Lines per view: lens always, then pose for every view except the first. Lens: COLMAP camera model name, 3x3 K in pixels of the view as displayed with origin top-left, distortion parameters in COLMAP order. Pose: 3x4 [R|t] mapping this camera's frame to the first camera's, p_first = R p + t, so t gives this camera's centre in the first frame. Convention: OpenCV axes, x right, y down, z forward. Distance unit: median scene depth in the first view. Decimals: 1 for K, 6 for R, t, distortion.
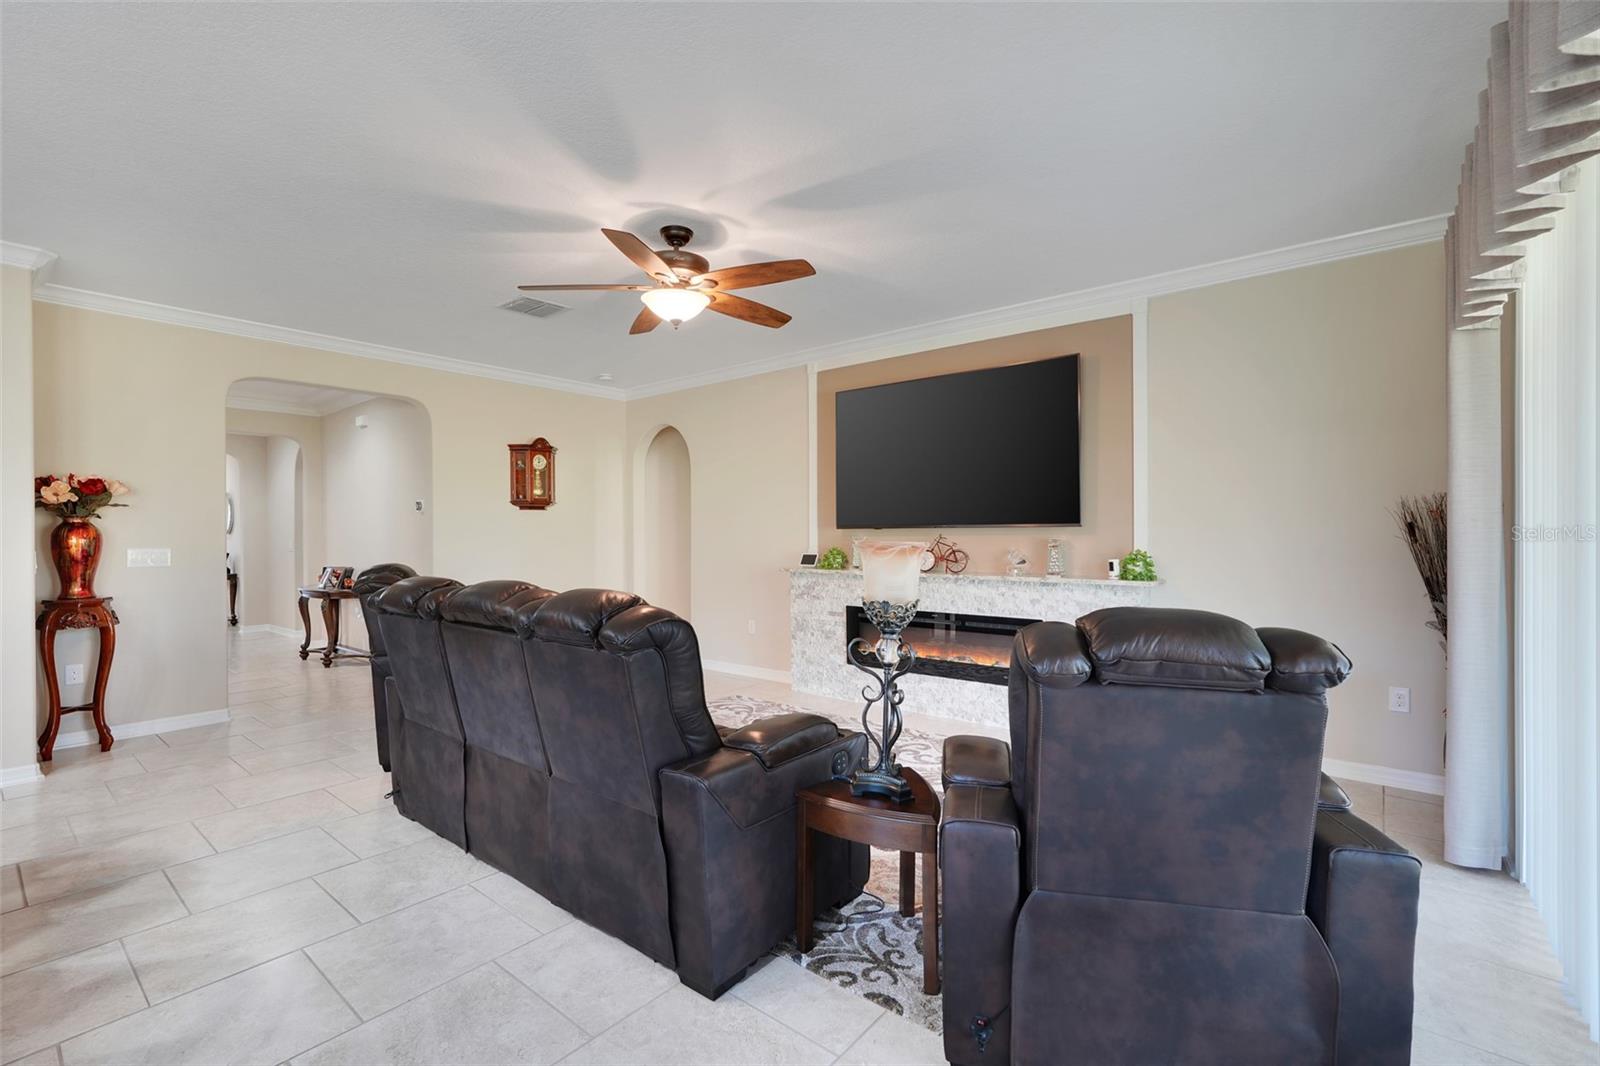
lens RADIAL K [[703.3, 0, 800.0], [0, 703.3, 533.0], [0, 0, 1]] dist [-0.004668, 0.000083]
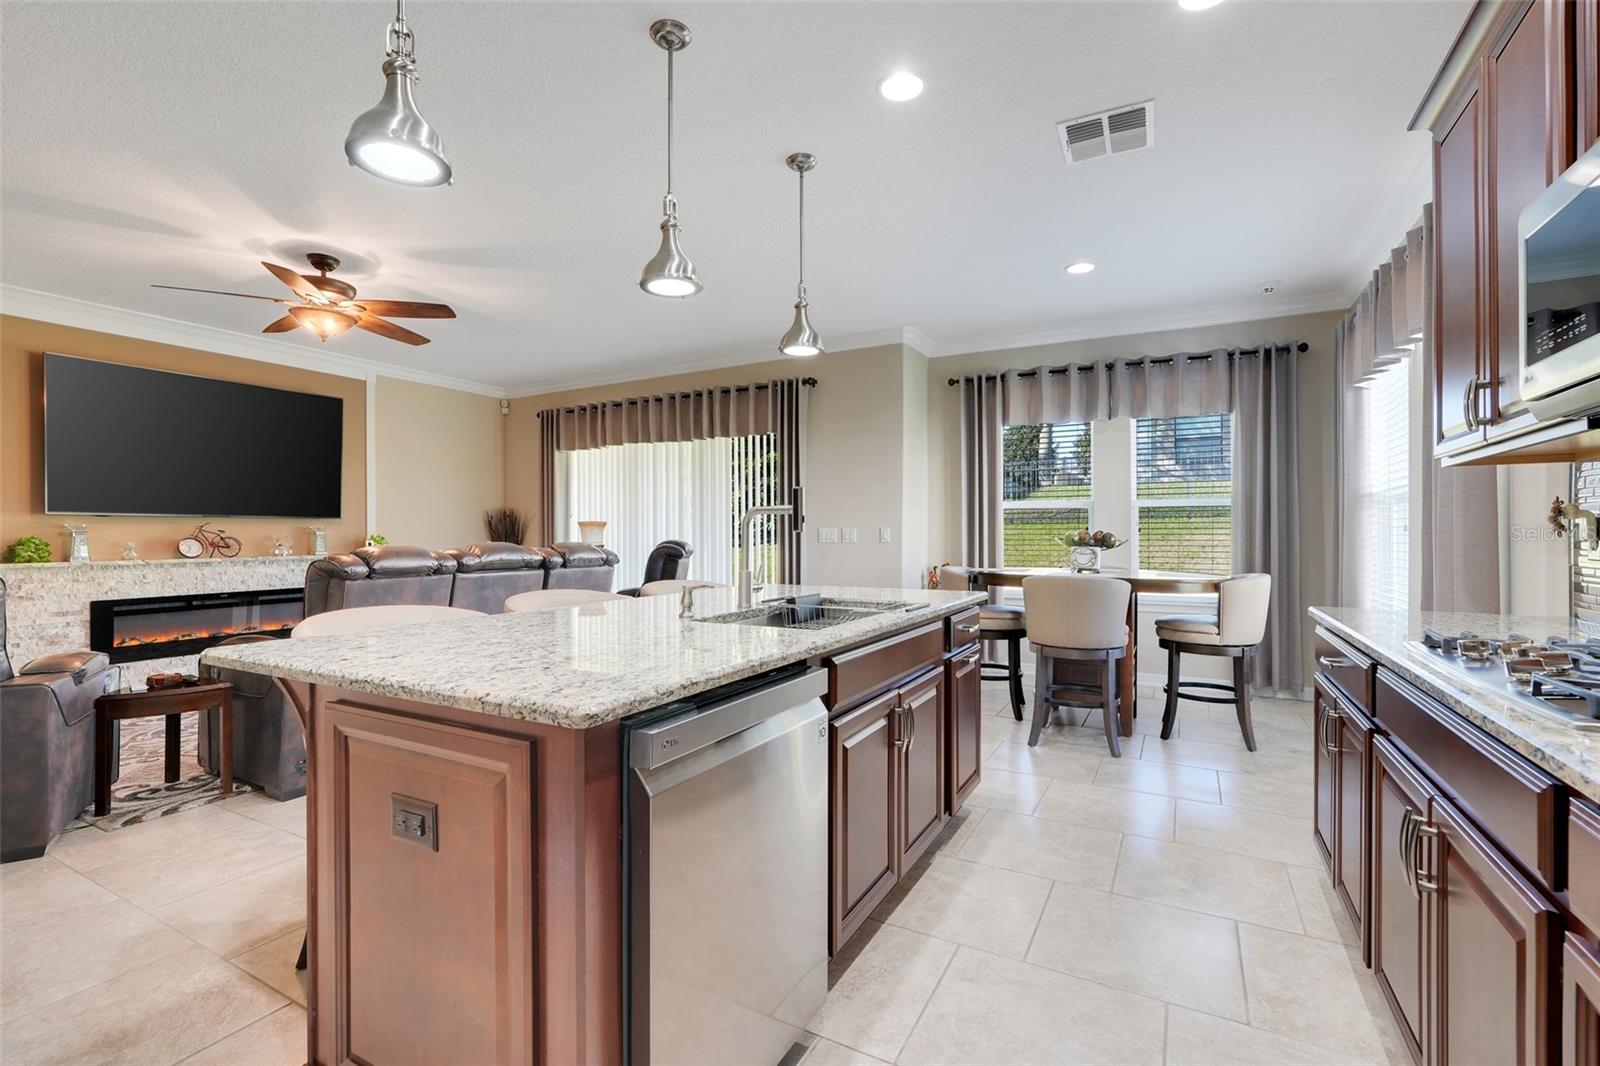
lens RADIAL K [[703.3, 0, 800.0], [0, 703.3, 533.0], [0, 0, 1]] dist [-0.004668, 0.000083]
pose [[-0.184854, 0.006541, 0.982744, -1.181326], [0.001566, 0.999979, -0.006361, 0.030543], [-0.982765, 0.000363, -0.184860, 0.350595]]
